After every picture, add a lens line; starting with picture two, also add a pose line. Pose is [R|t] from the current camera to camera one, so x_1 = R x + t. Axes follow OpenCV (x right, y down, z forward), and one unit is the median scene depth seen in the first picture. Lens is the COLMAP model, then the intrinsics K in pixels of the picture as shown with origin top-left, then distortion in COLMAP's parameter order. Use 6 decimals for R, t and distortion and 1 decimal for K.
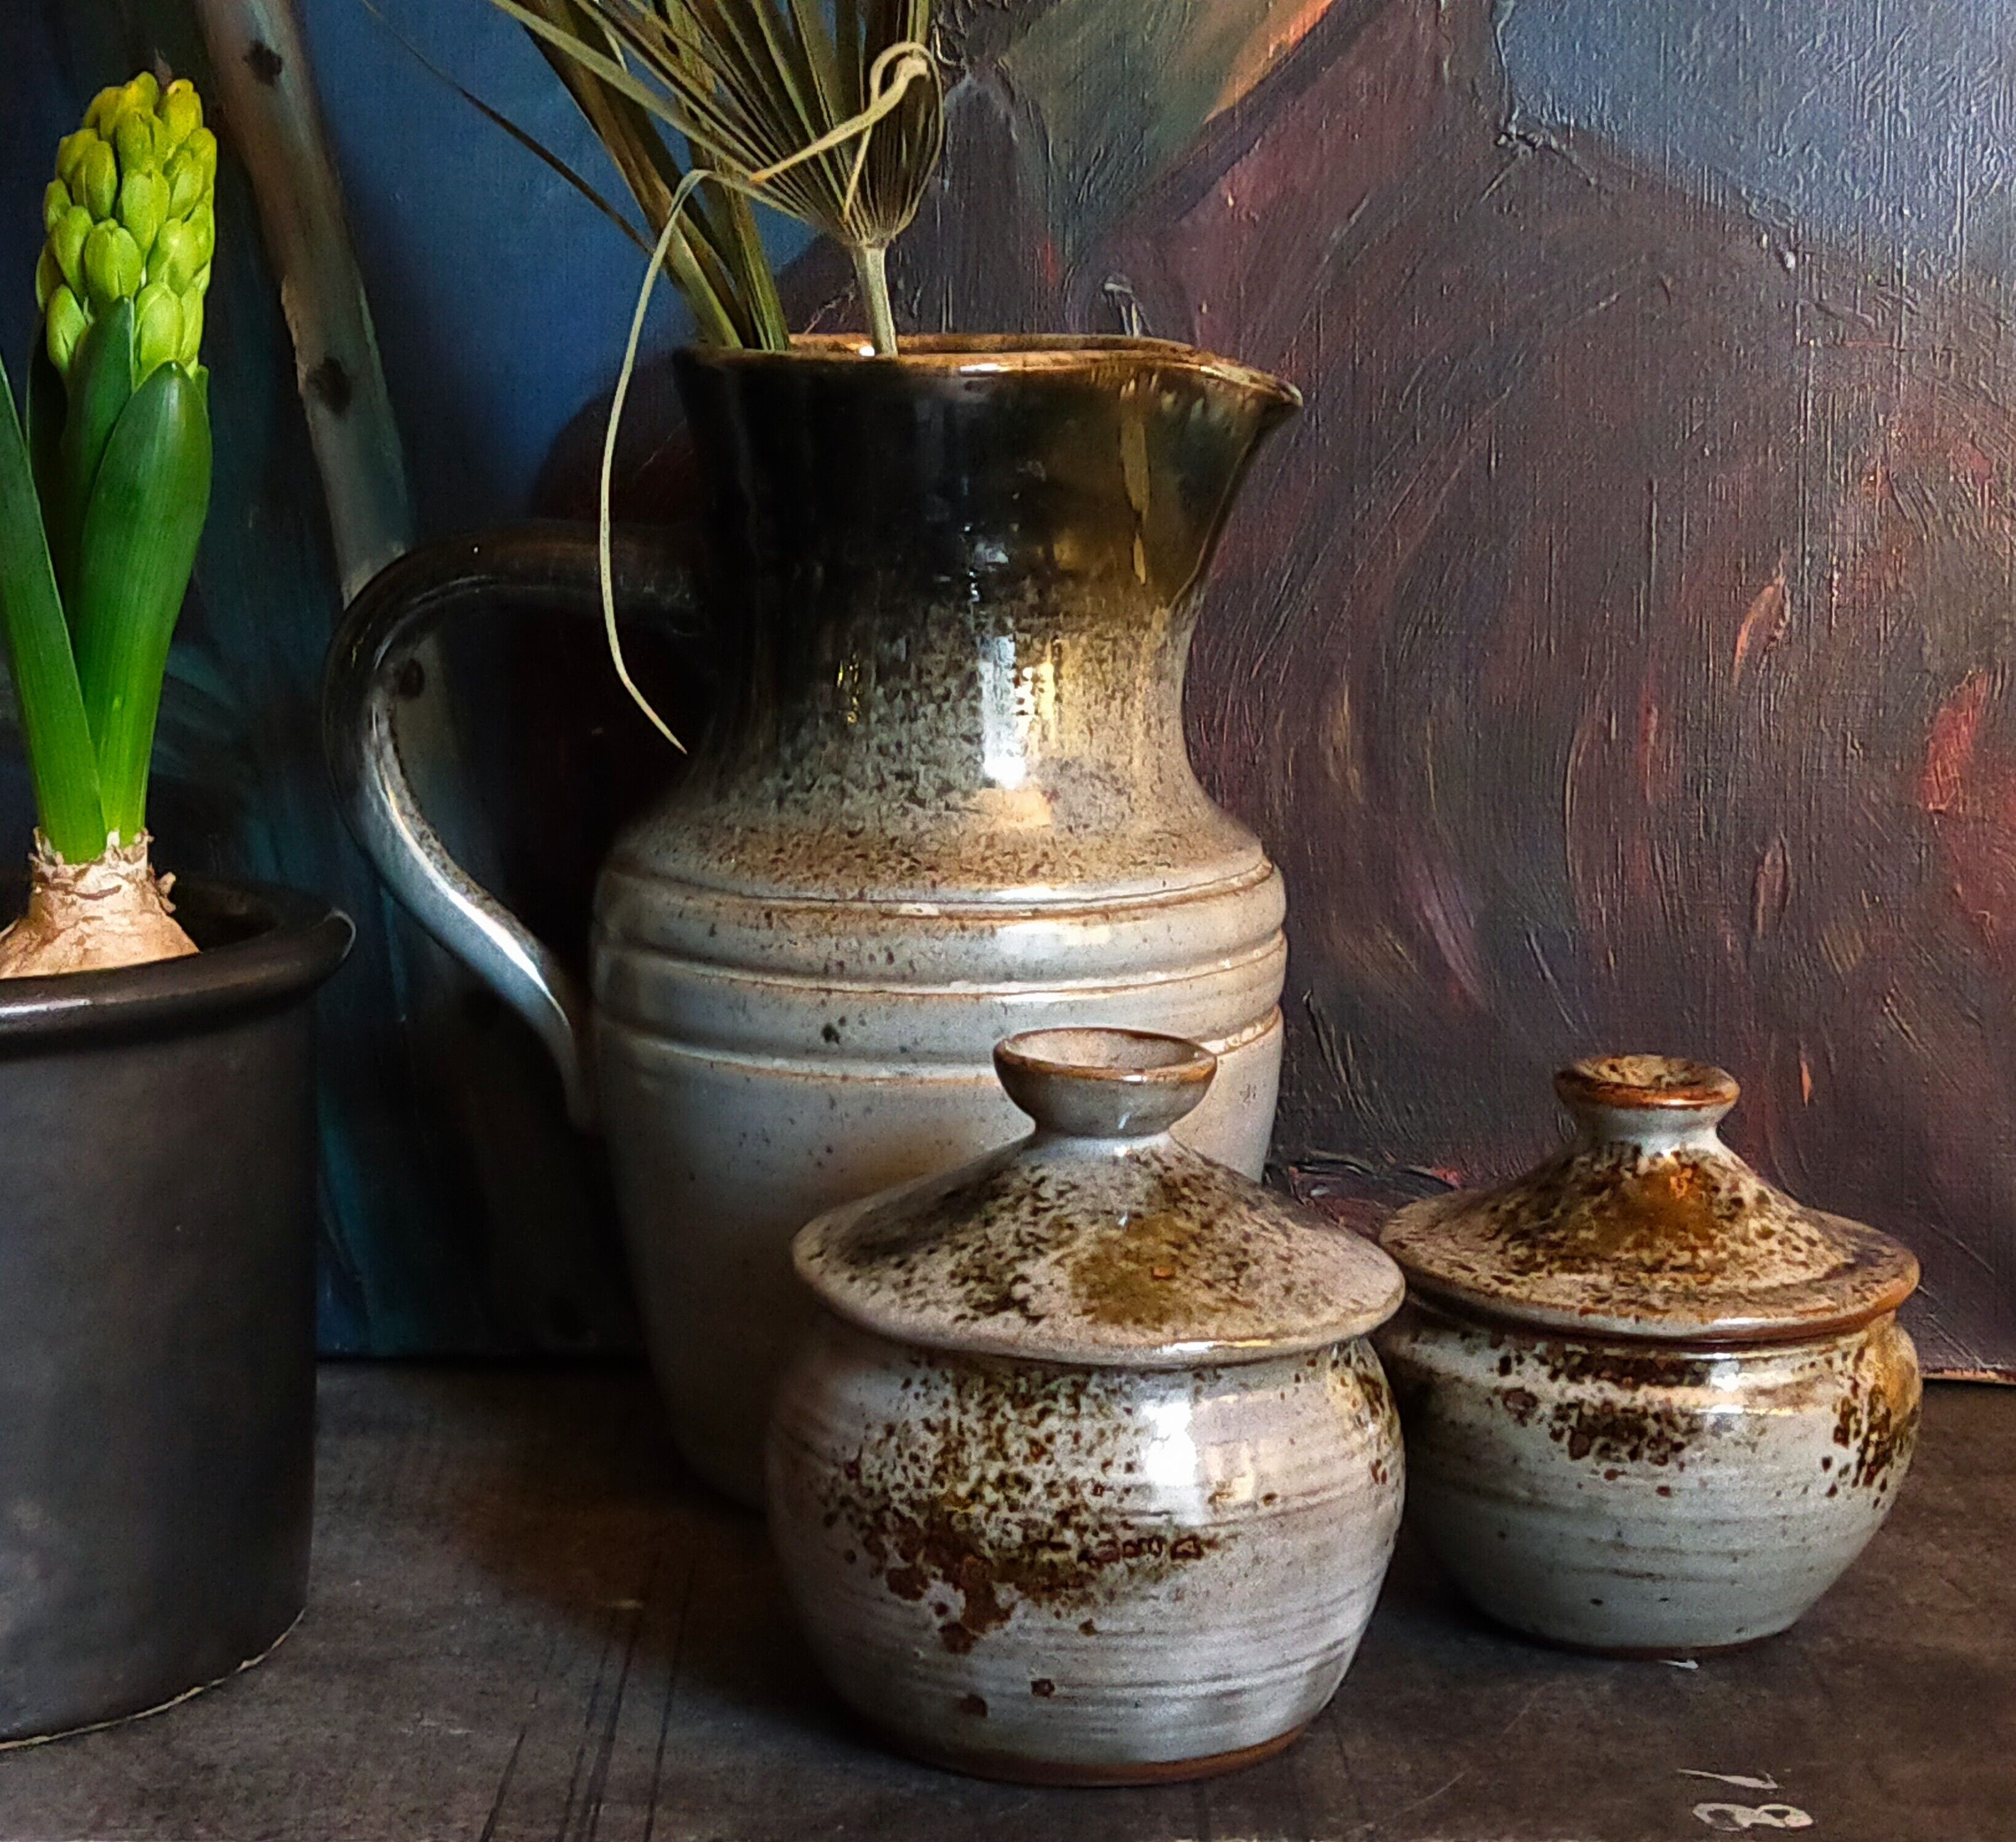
lens RADIAL K [[3428.3, 0, 948.9], [0, 3428.3, 945.4], [0, 0, 1]] dist [0.103296, 0.000000]
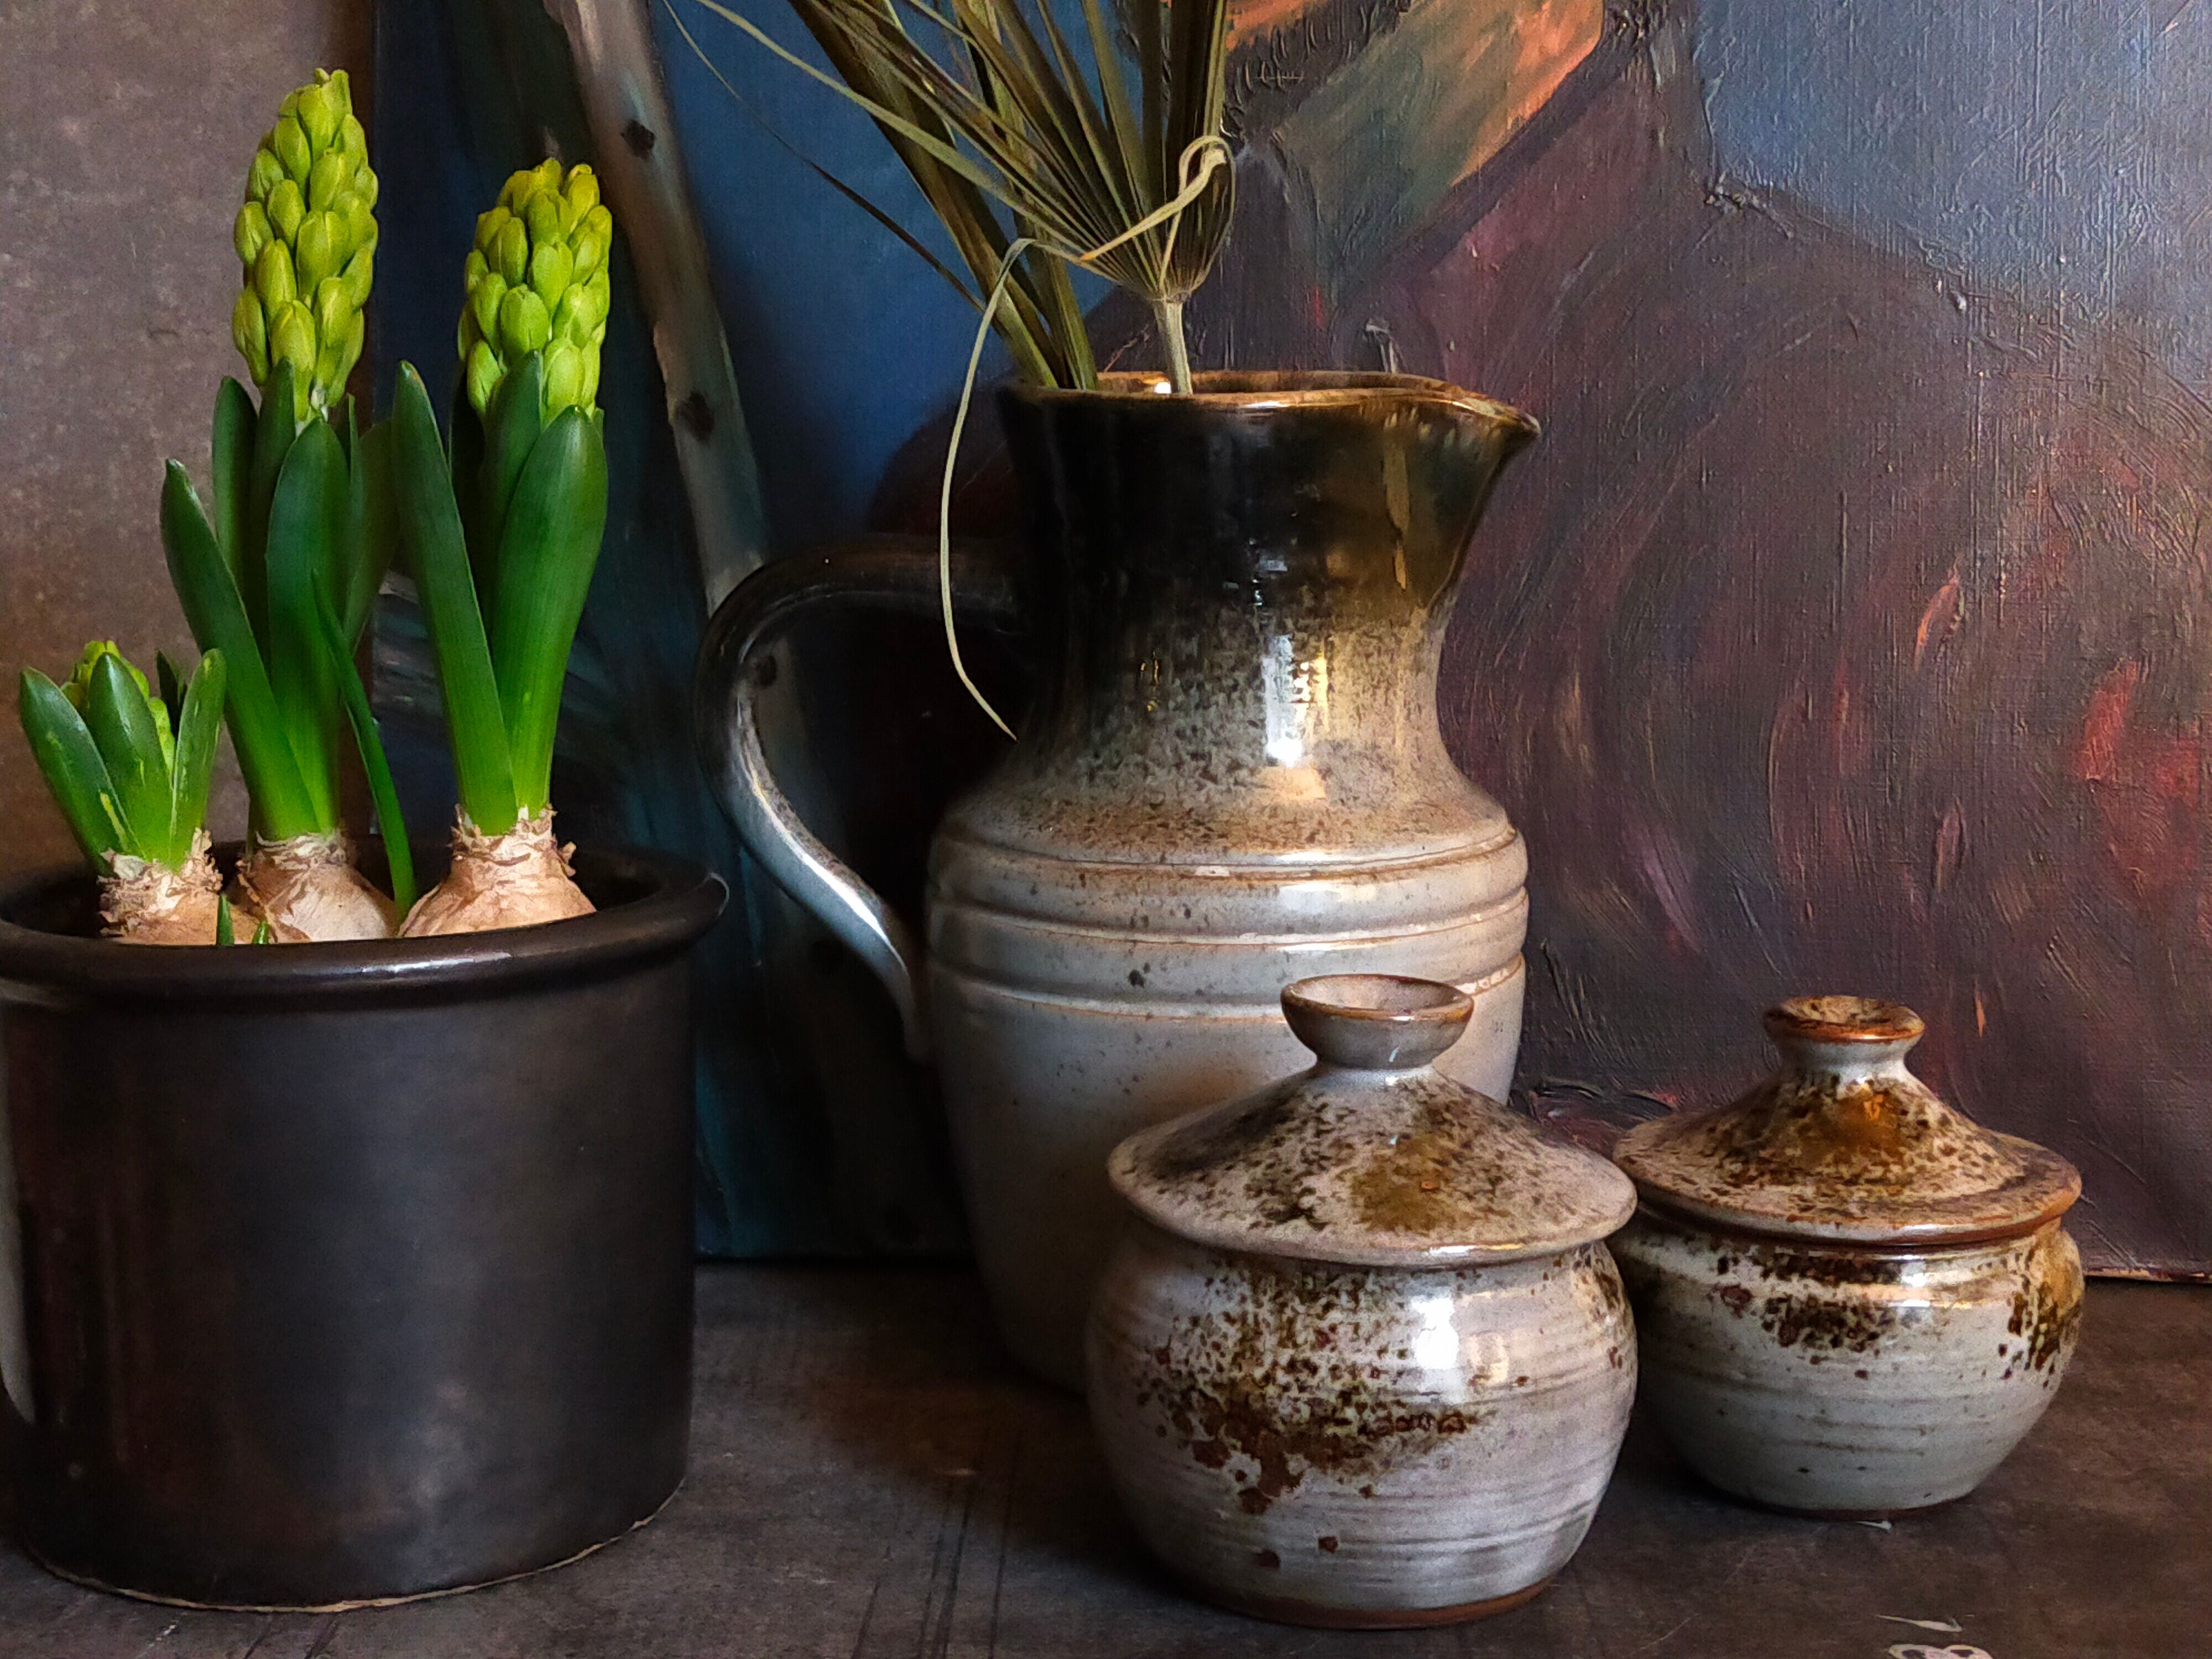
lens RADIAL K [[3070.5, 0, 1175.7], [0, 3070.5, 850.2], [0, 0, 1]] dist [0.103734, 0.000000]
pose [[0.999956, -0.002756, -0.008925, -0.013728], [0.002651, 0.999928, -0.011664, -0.006386], [0.008957, 0.011640, 0.999892, -0.043776]]
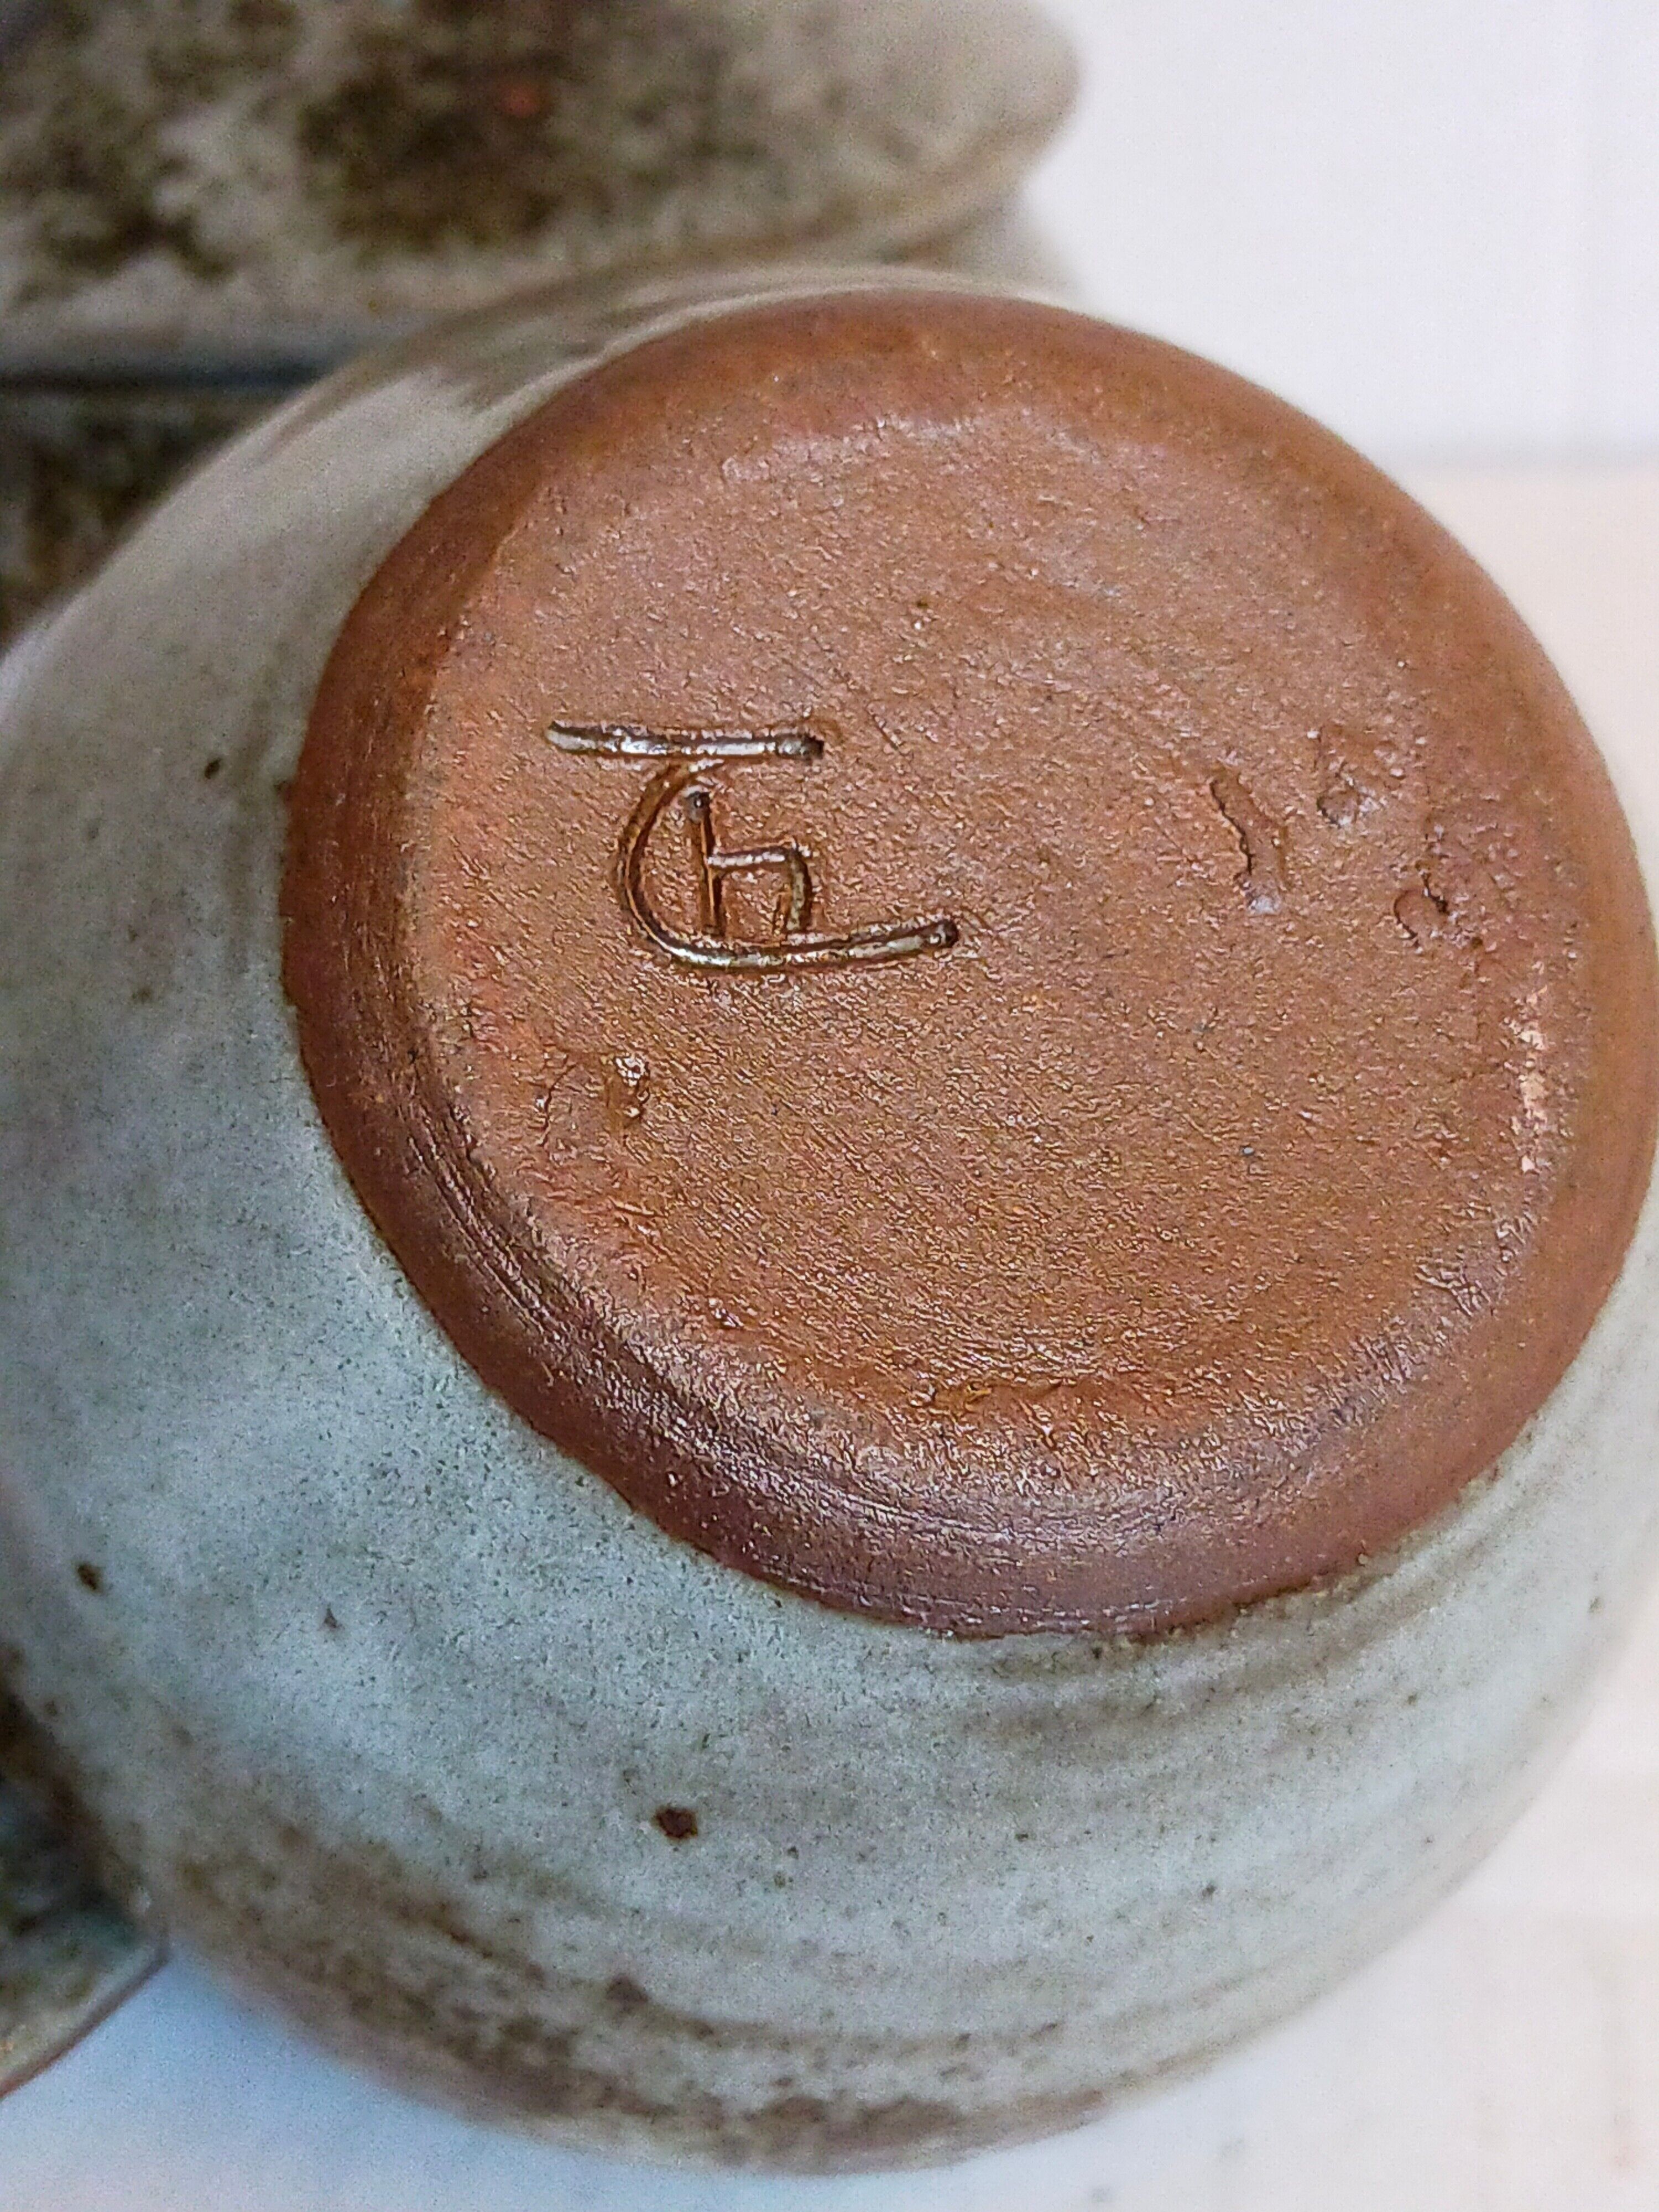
lens RADIAL K [[3390.9, 0, 833.1], [0, 3390.9, 1090.6], [0, 0, 1]] dist [0.095176, 0.000000]
pose [[0.982300, -0.165556, 0.087621, 0.042955], [0.122883, 0.922615, 0.365624, 0.059395], [-0.141372, -0.348385, 0.926629, 0.577474]]
